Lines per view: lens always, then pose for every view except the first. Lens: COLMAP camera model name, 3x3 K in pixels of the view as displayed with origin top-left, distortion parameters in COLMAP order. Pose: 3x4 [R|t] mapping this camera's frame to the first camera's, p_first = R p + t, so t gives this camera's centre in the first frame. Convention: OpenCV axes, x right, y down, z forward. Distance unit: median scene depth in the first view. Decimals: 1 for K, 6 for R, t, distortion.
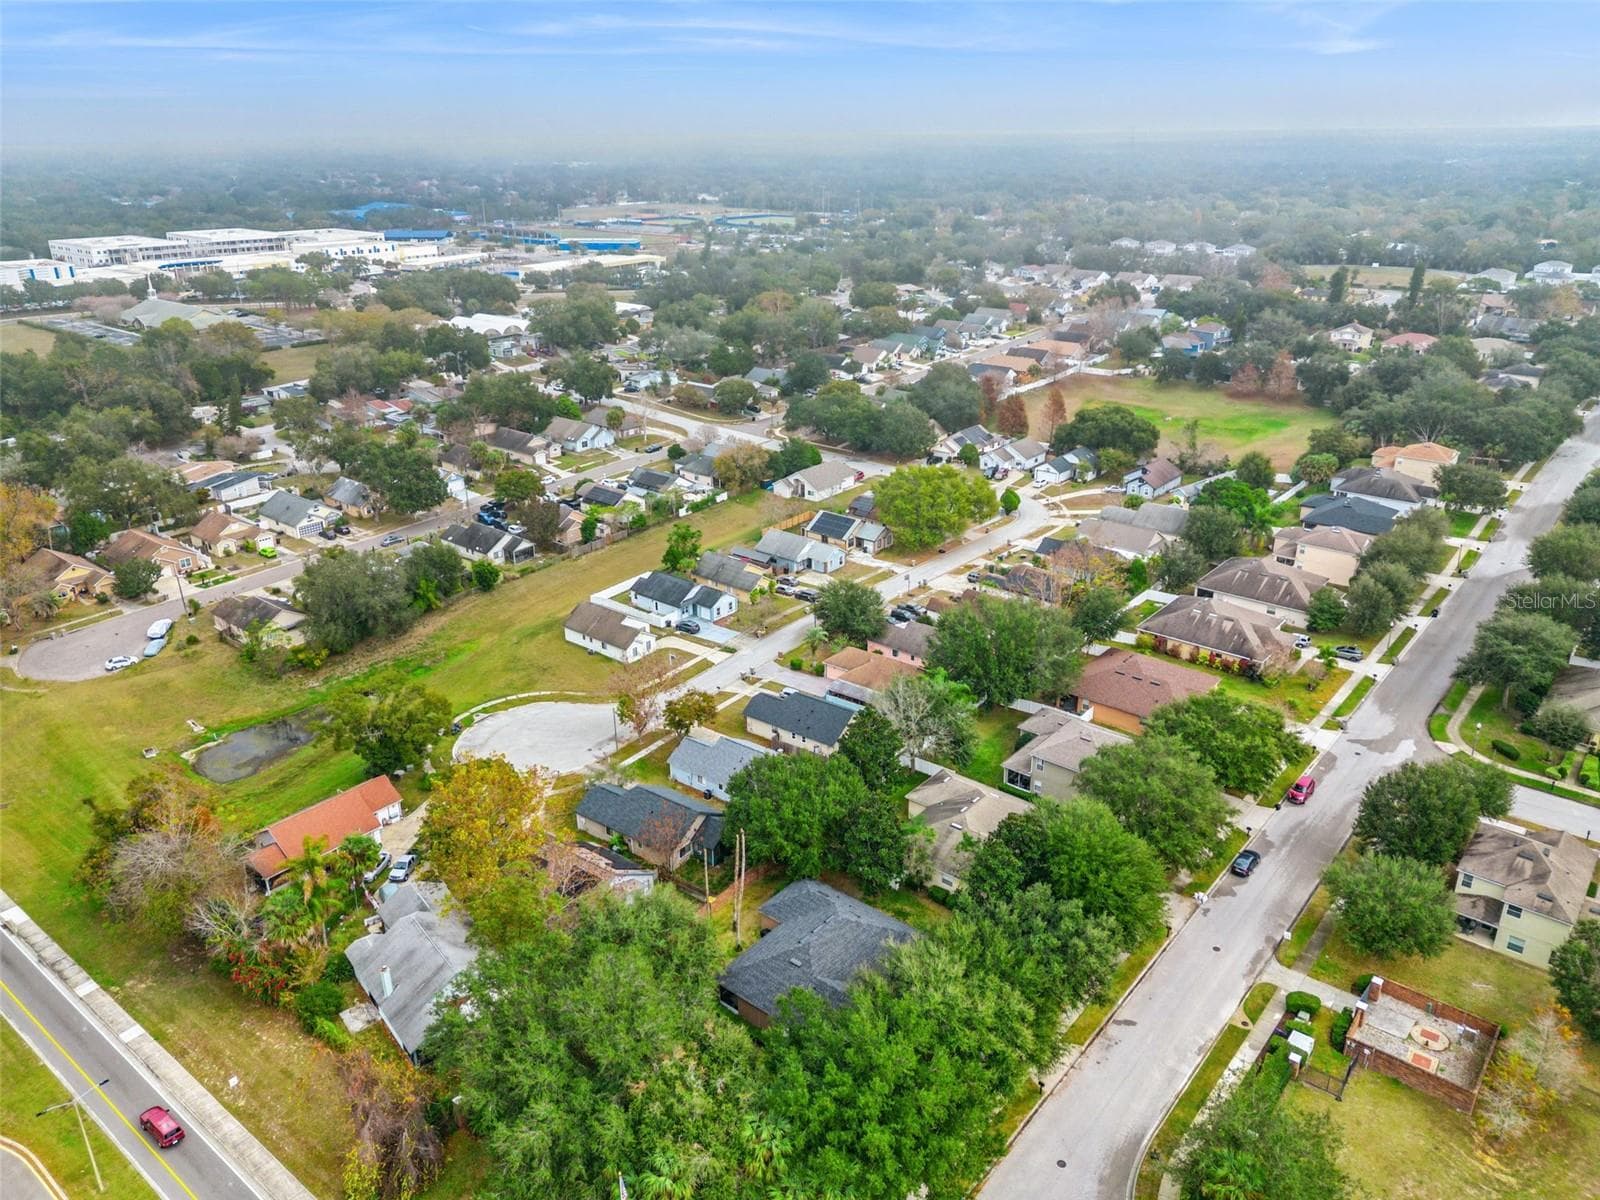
lens RADIAL K [[1131.2, 0, 800.0], [0, 1131.2, 600.0], [0, 0, 1]] dist [0.112505, -0.107736]
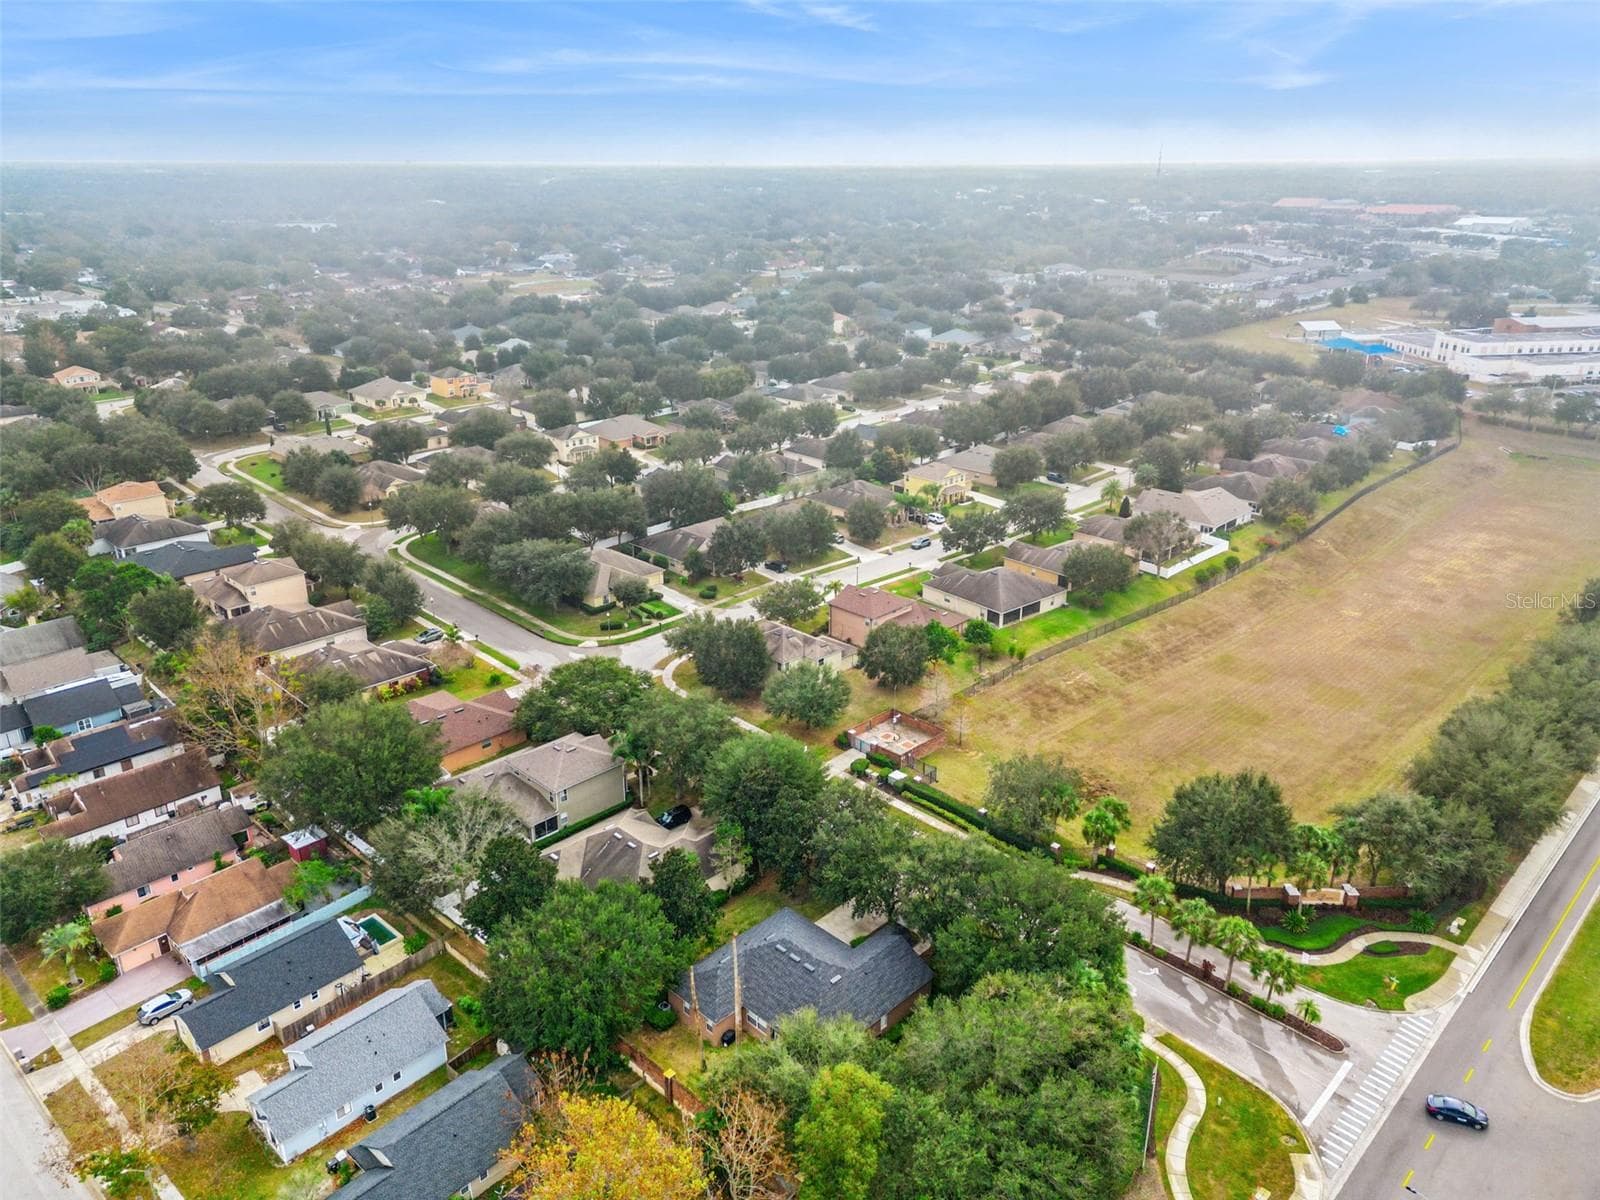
lens RADIAL K [[1133.7, 0, 804.7], [0, 1133.7, 598.5], [0, 0, 1]] dist [0.076131, -0.054327]
pose [[0.083274, -0.355973, 0.930779, -0.389052], [0.379567, 0.874947, 0.300661, -0.138403], [-0.921409, 0.328255, 0.207976, 0.332053]]
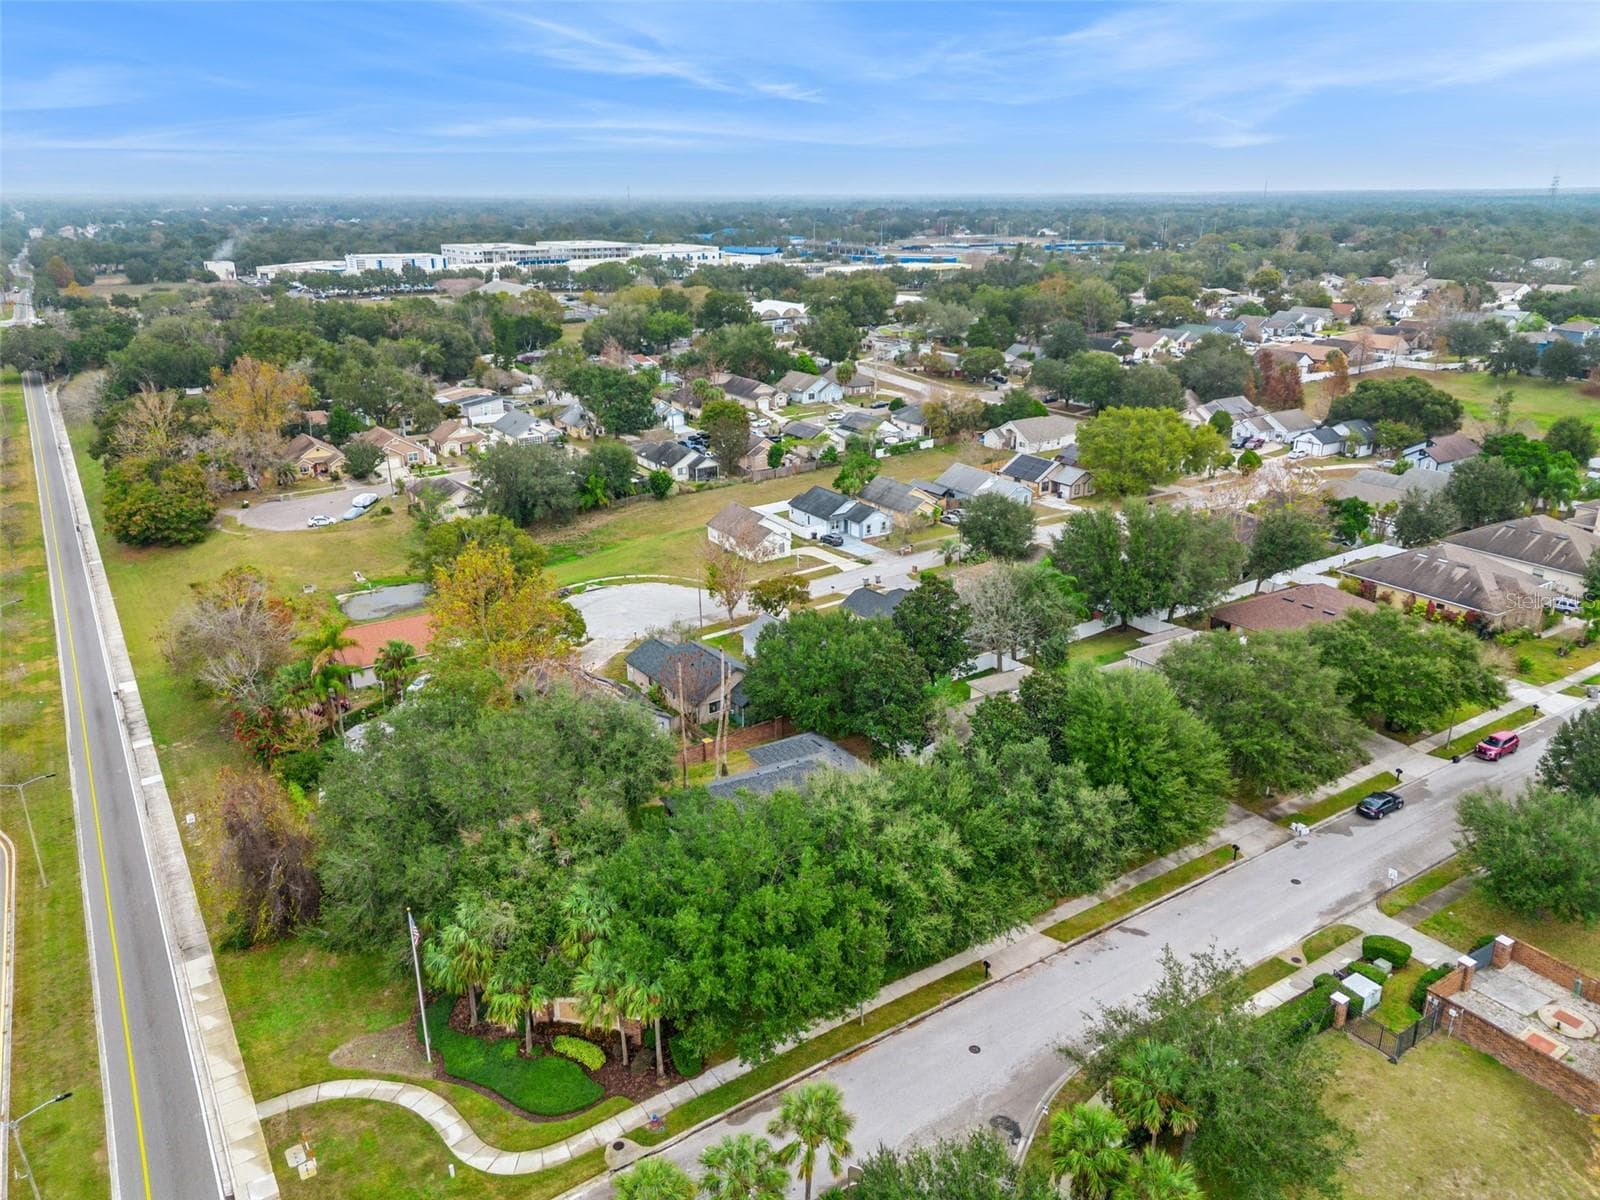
lens RADIAL K [[1133.7, 0, 804.7], [0, 1133.7, 598.5], [0, 0, 1]] dist [0.076131, -0.054327]
pose [[0.956734, 0.101585, -0.272653, 0.121971], [-0.113985, 0.993030, -0.029988, 0.089779], [0.267706, 0.059769, 0.961645, 0.081744]]
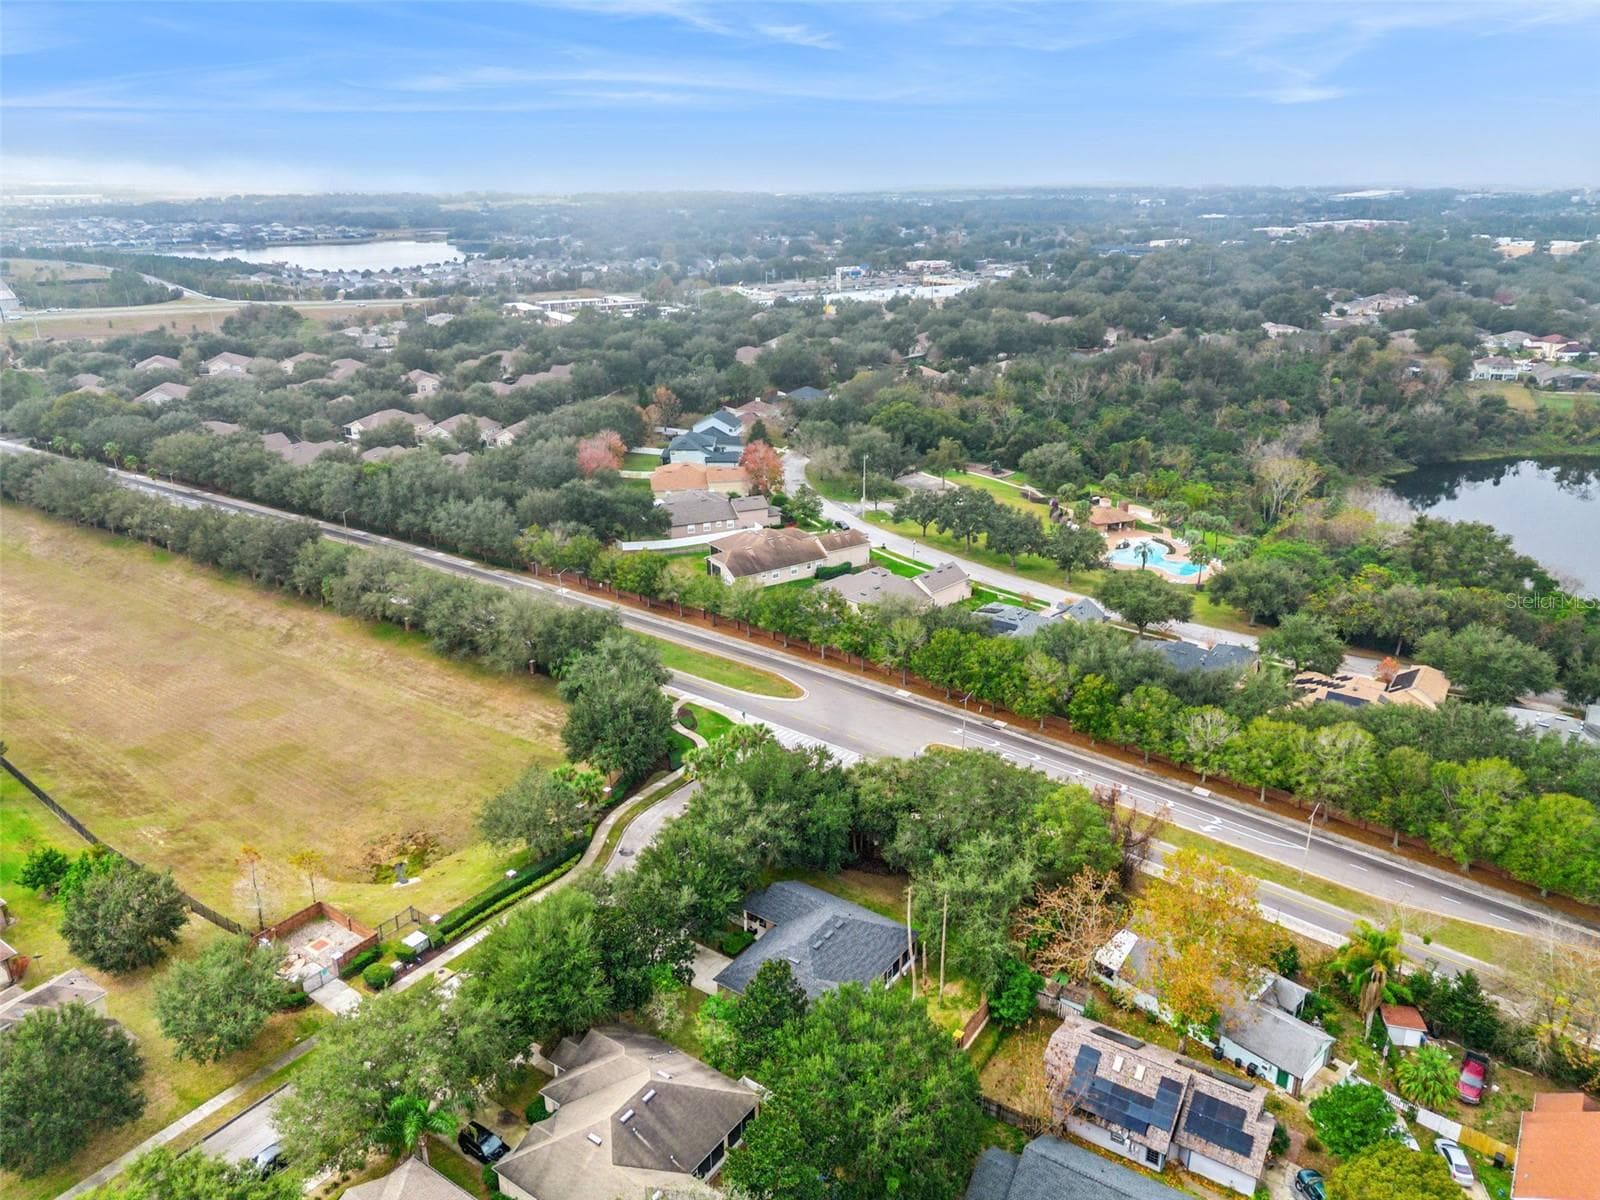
lens RADIAL K [[1135.7, 0, 801.6], [0, 1135.7, 637.8], [0, 0, 1]] dist [0.072647, -0.065688]
pose [[-0.996754, 0.048442, -0.064307, 0.045555], [-0.011729, 0.702846, 0.711246, -0.311443], [0.079652, 0.709691, -0.699996, 0.745739]]
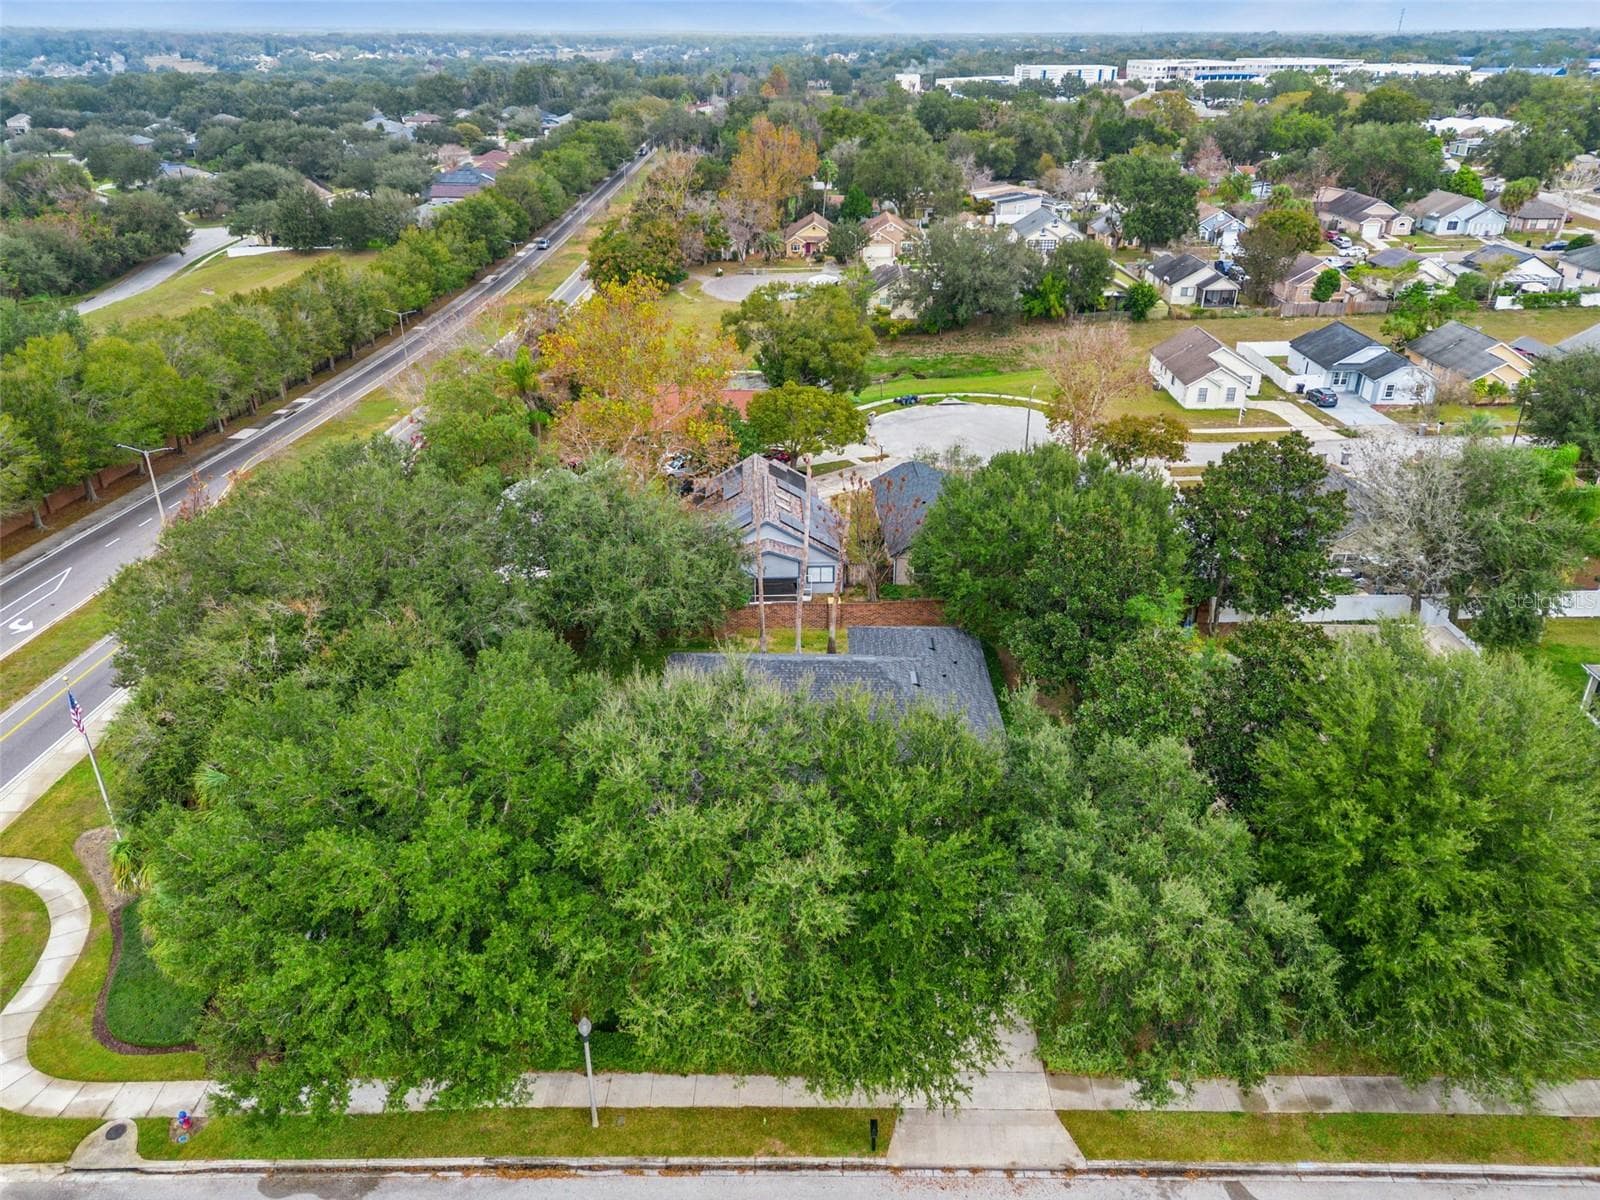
lens RADIAL K [[1133.7, 0, 804.7], [0, 1133.7, 598.5], [0, 0, 1]] dist [0.076131, -0.054327]
pose [[0.636879, 0.352248, -0.685789, 0.175256], [-0.301661, 0.932459, 0.198801, 0.077693], [0.709497, 0.080263, 0.700123, 0.300130]]
